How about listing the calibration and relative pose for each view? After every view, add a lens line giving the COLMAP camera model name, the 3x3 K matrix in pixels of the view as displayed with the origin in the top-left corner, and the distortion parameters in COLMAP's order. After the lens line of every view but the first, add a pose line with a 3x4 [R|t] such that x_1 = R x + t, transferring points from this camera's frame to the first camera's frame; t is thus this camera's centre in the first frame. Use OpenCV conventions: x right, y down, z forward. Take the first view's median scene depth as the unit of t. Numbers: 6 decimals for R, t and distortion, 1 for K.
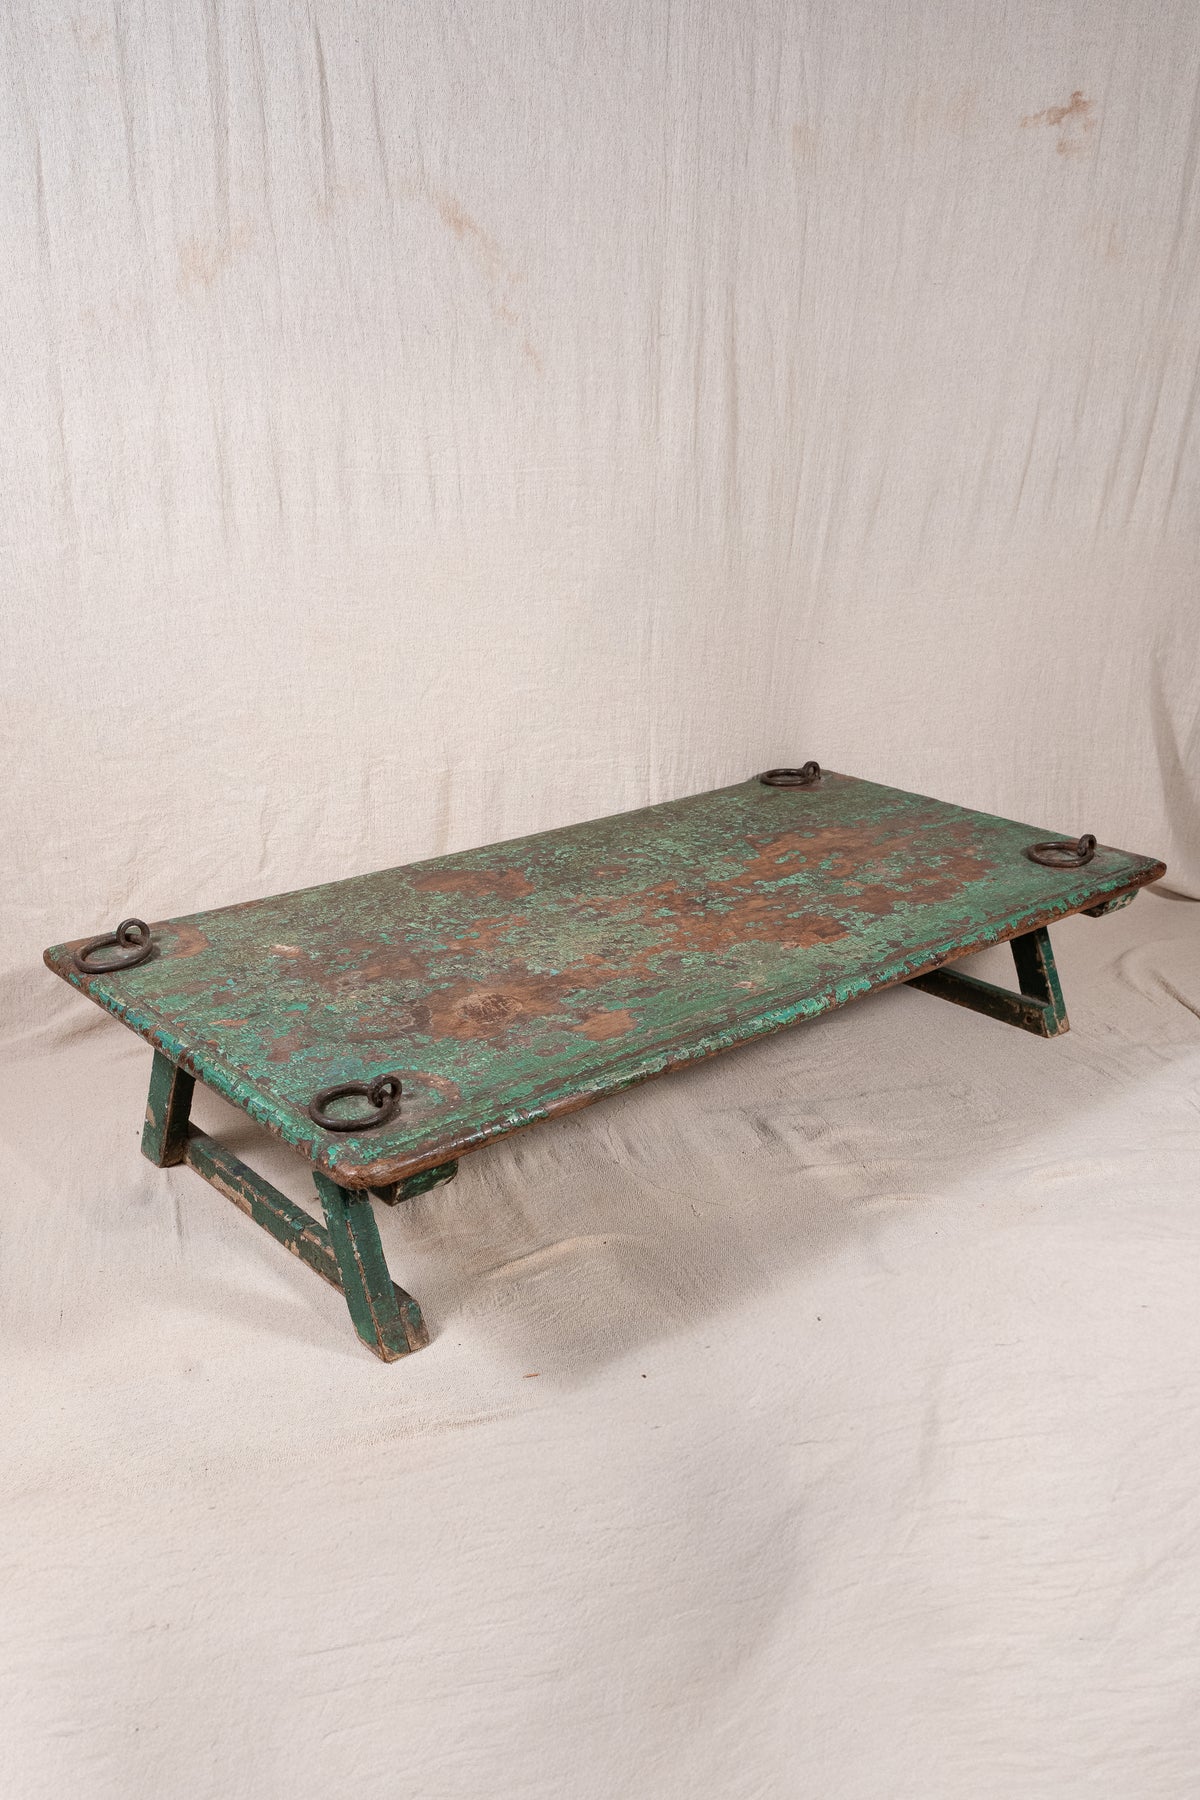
lens RADIAL K [[1532.1, 0, 609.1], [0, 1532.1, 870.2], [0, 0, 1]] dist [-0.096572, -0.004005]
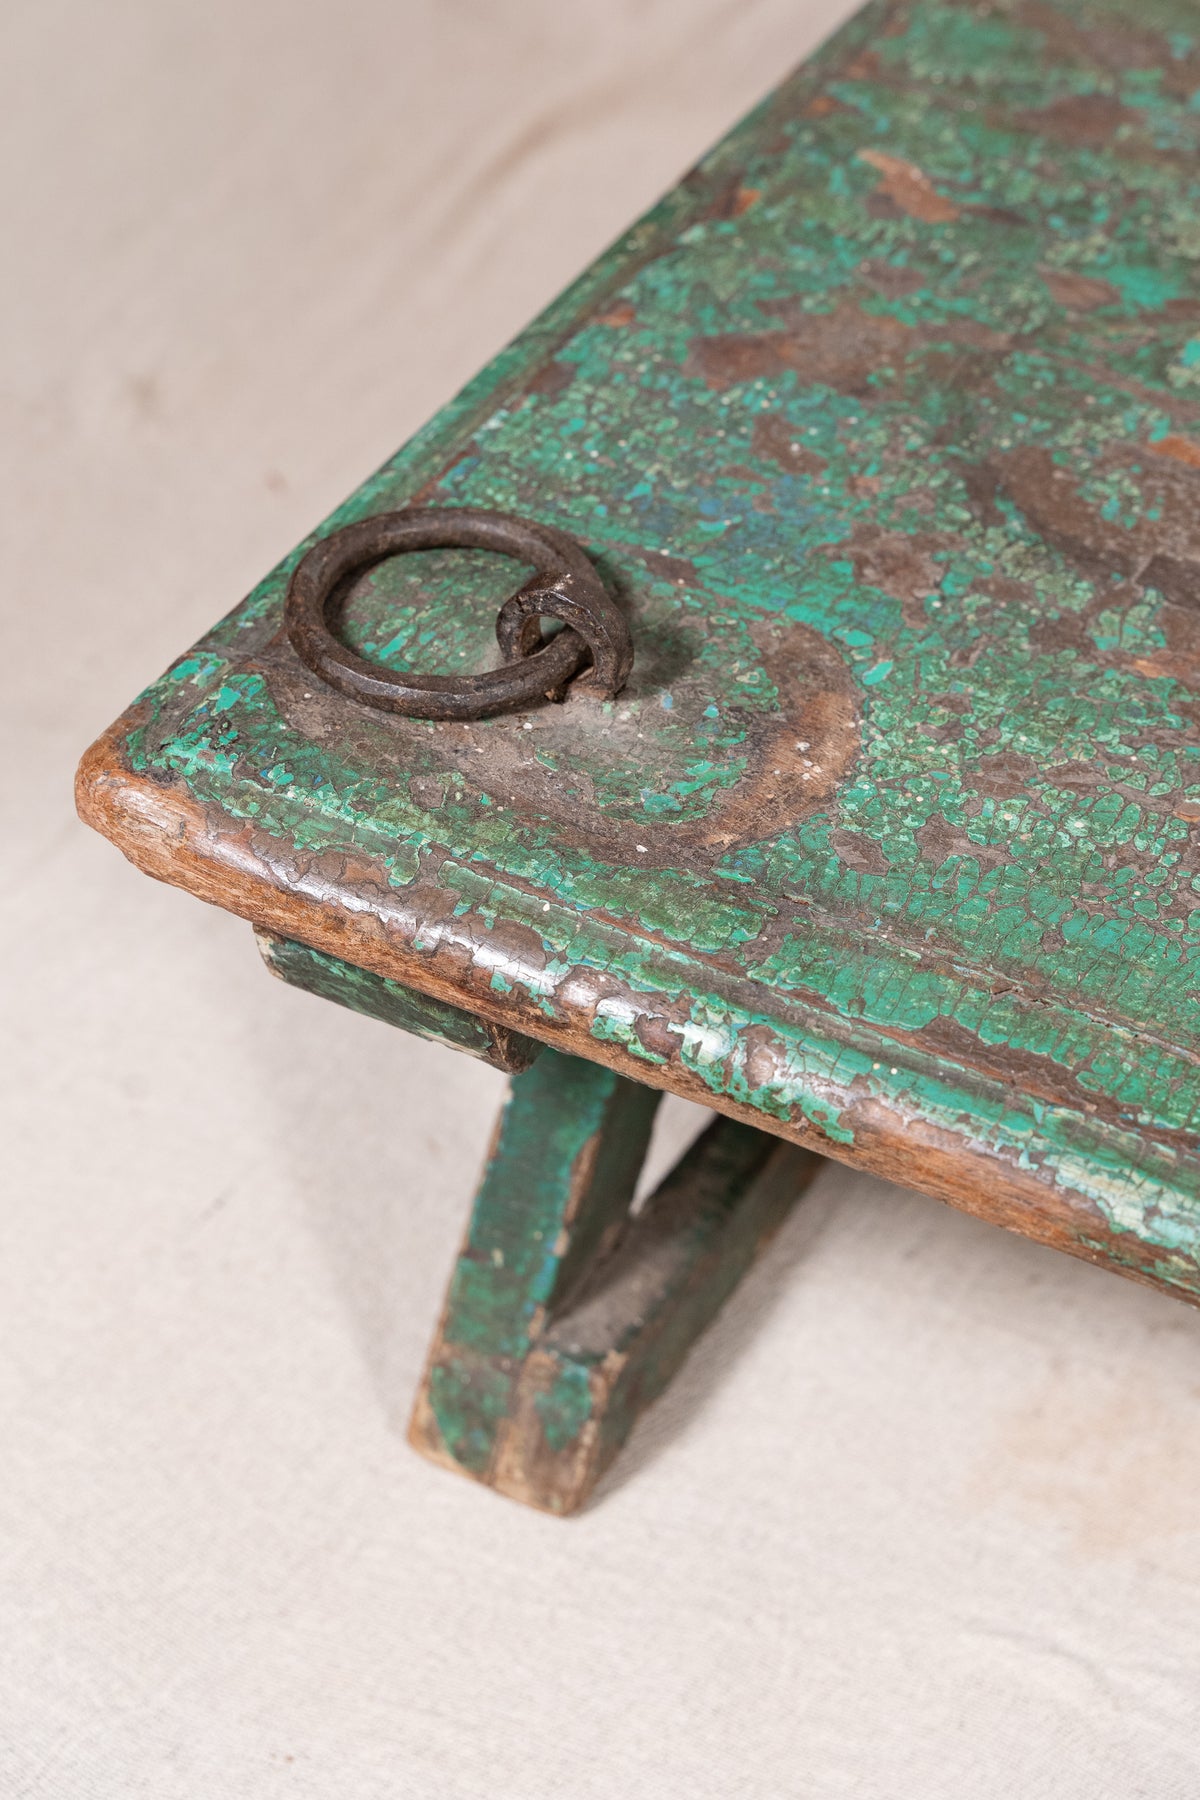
lens RADIAL K [[4143.3, 0, 598.8], [0, 4143.3, 861.4], [0, 0, 1]] dist [0.033899, 0.116873]
pose [[0.343685, 0.608561, -0.715216, 0.287409], [-0.347615, 0.789953, 0.505113, -0.137382], [0.872379, 0.075020, 0.483040, 0.516137]]
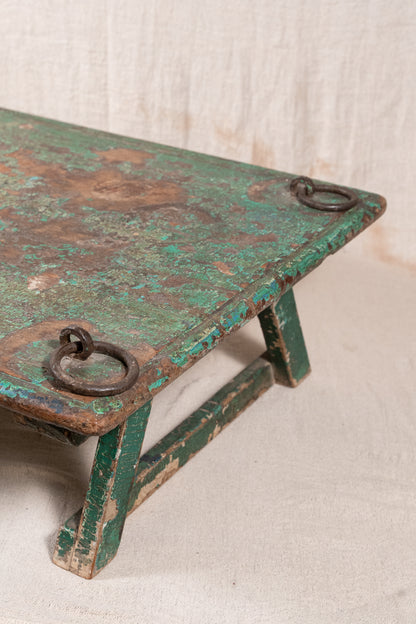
lens RADIAL K [[1205.4, 0, 182.3], [0, 1205.4, 311.8], [0, 0, 1]] dist [0.015954, 0.022072]
pose [[-0.288767, -0.458099, 0.840689, -0.845039], [0.283248, 0.797910, 0.532081, -0.296238], [-0.914541, 0.391771, -0.100655, 0.965780]]
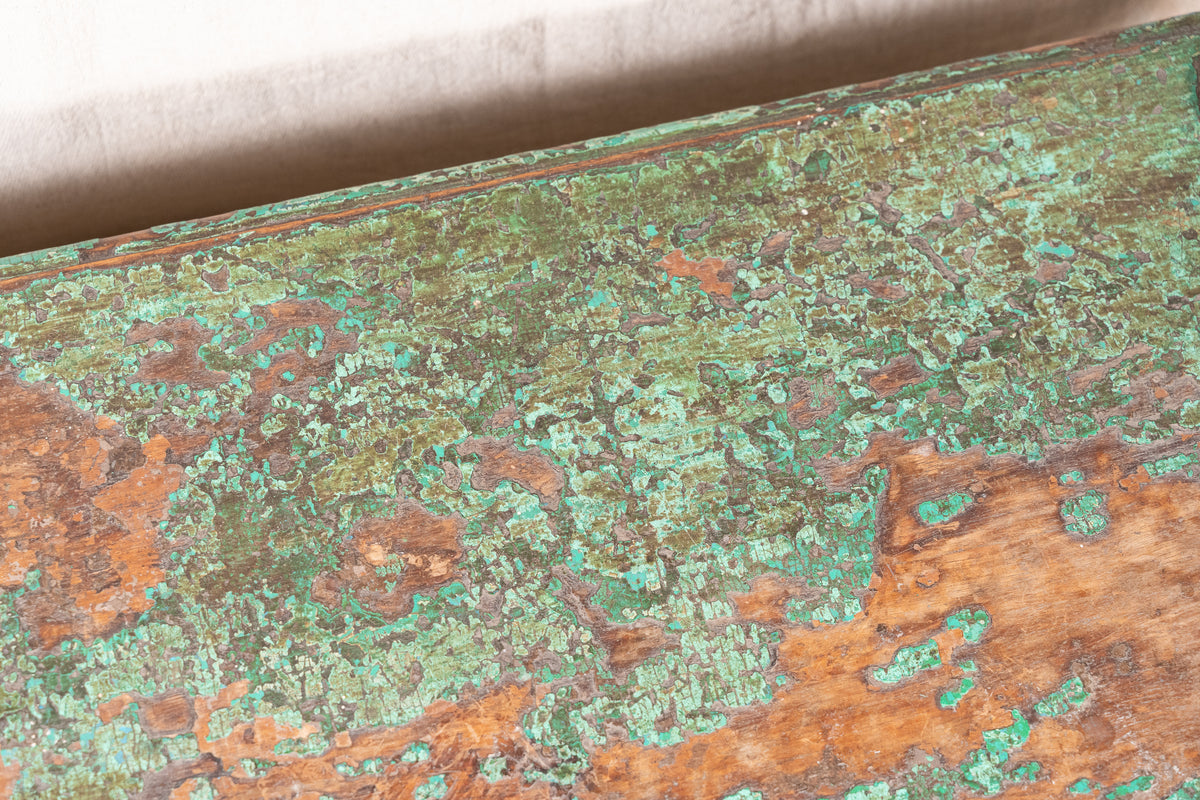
lens RADIAL K [[2450.8, 0, 602.8], [0, 2450.8, 423.4], [0, 0, 1]] dist [0.006945, -0.000158]
pose [[0.895991, 0.413507, -0.161899, 0.137616], [-0.175601, 0.664783, 0.726105, -0.498811], [0.407878, -0.622154, 0.668252, 0.734445]]
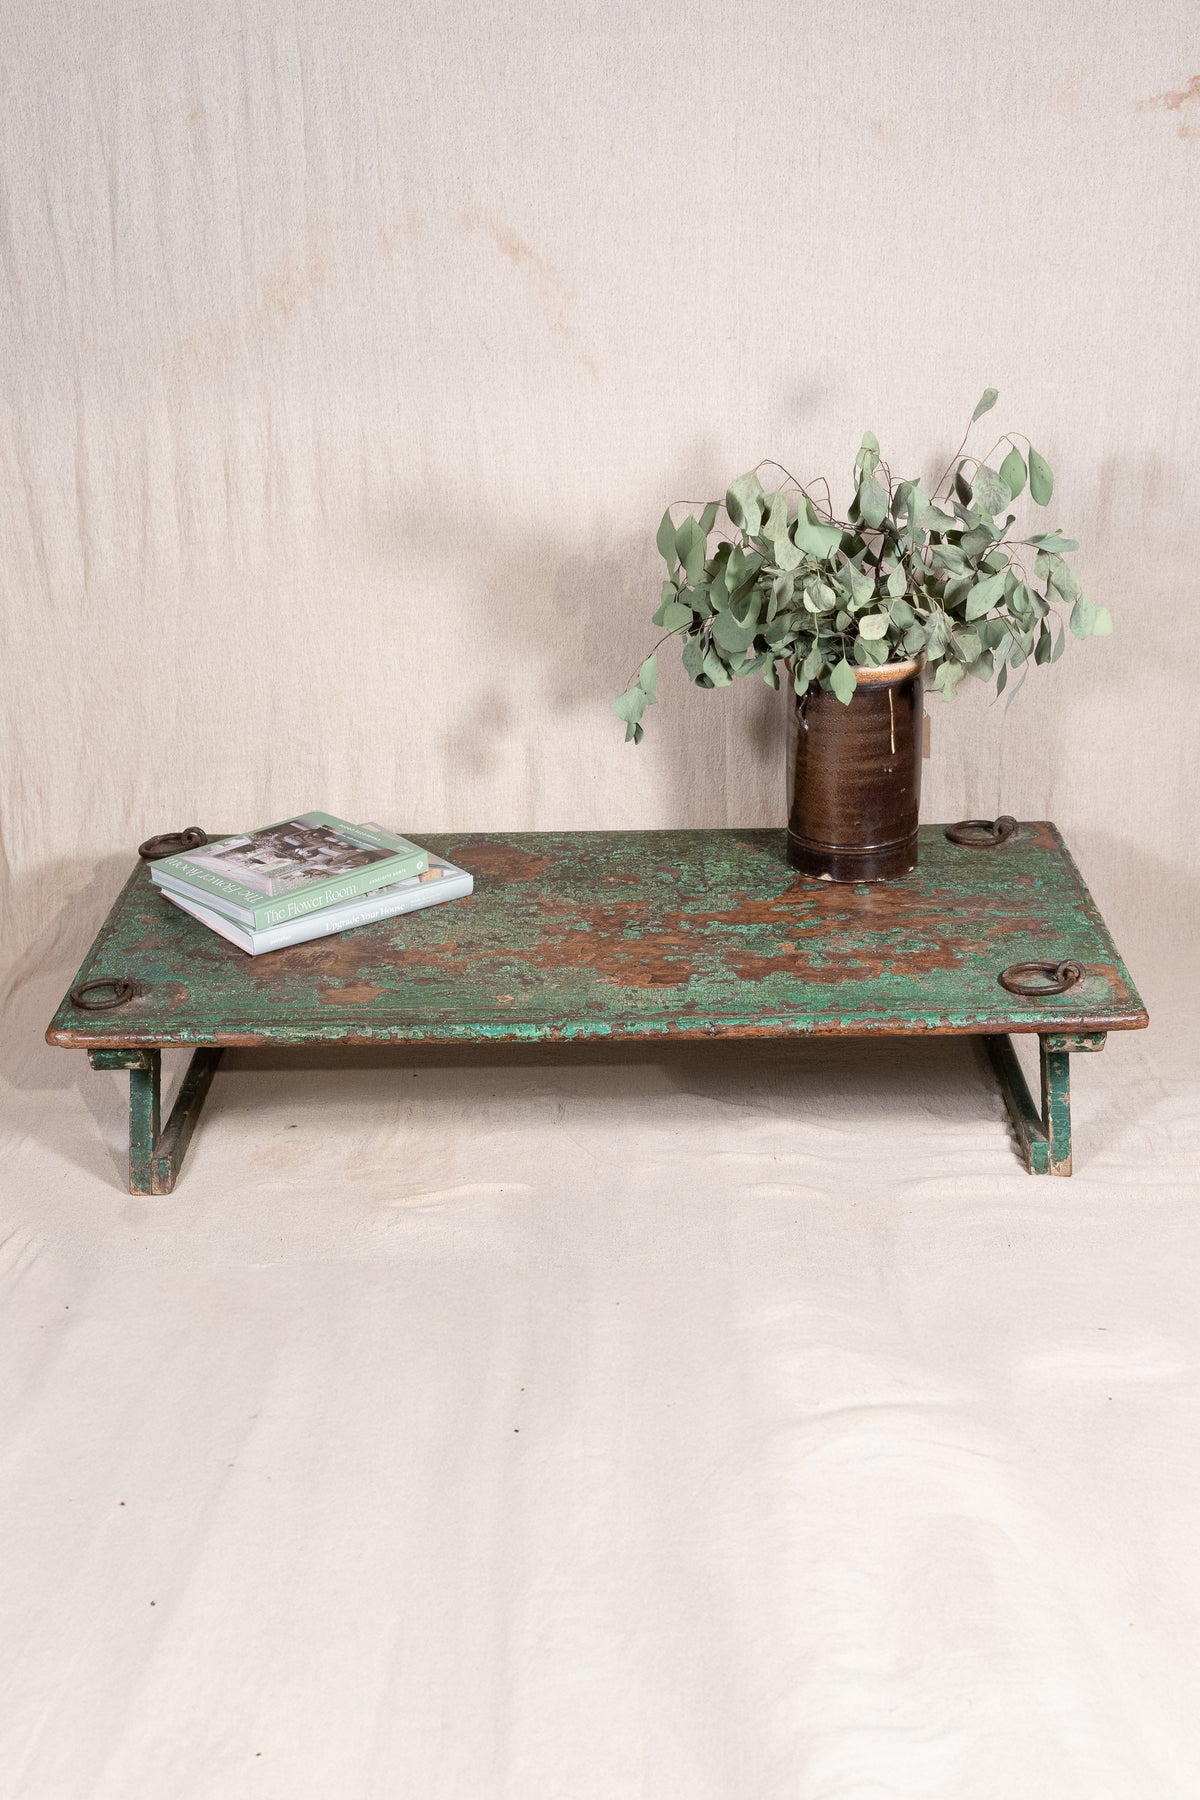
lens RADIAL K [[2195.7, 0, 603.0], [0, 2195.7, 985.8], [0, 0, 1]] dist [0.014368, 0.039345]
pose [[0.742176, 0.249040, -0.622217, 1.044025], [-0.182894, 0.968419, 0.169450, -0.200405], [0.644767, -0.011962, 0.764286, -0.156729]]
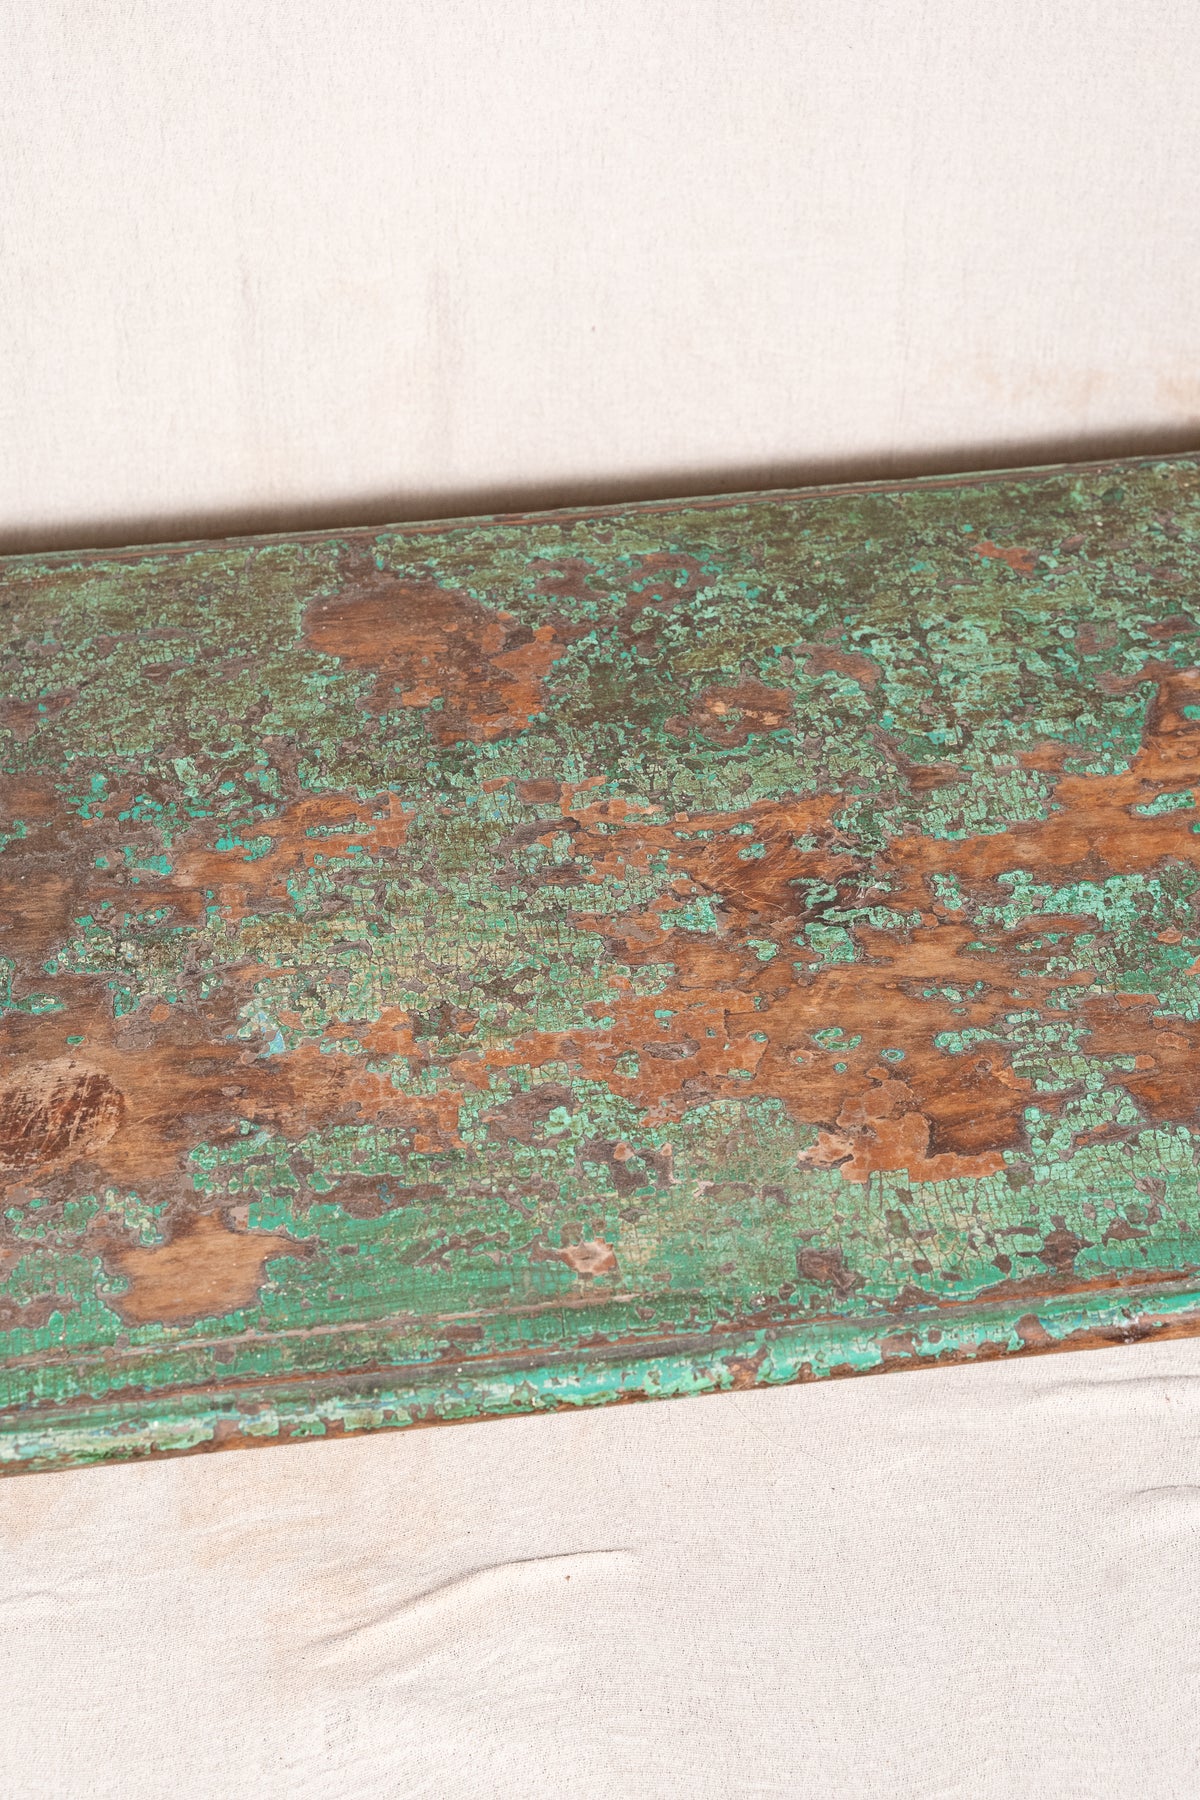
lens RADIAL K [[3179.9, 0, 600.0], [0, 3179.9, 900.0], [0, 0, 1]] dist [0.002441, -0.004527]
pose [[0.832453, 0.374142, -0.408705, 0.393723], [-0.158590, 0.867630, 0.471240, -0.410406], [0.530915, -0.327469, 0.781597, 0.298645]]
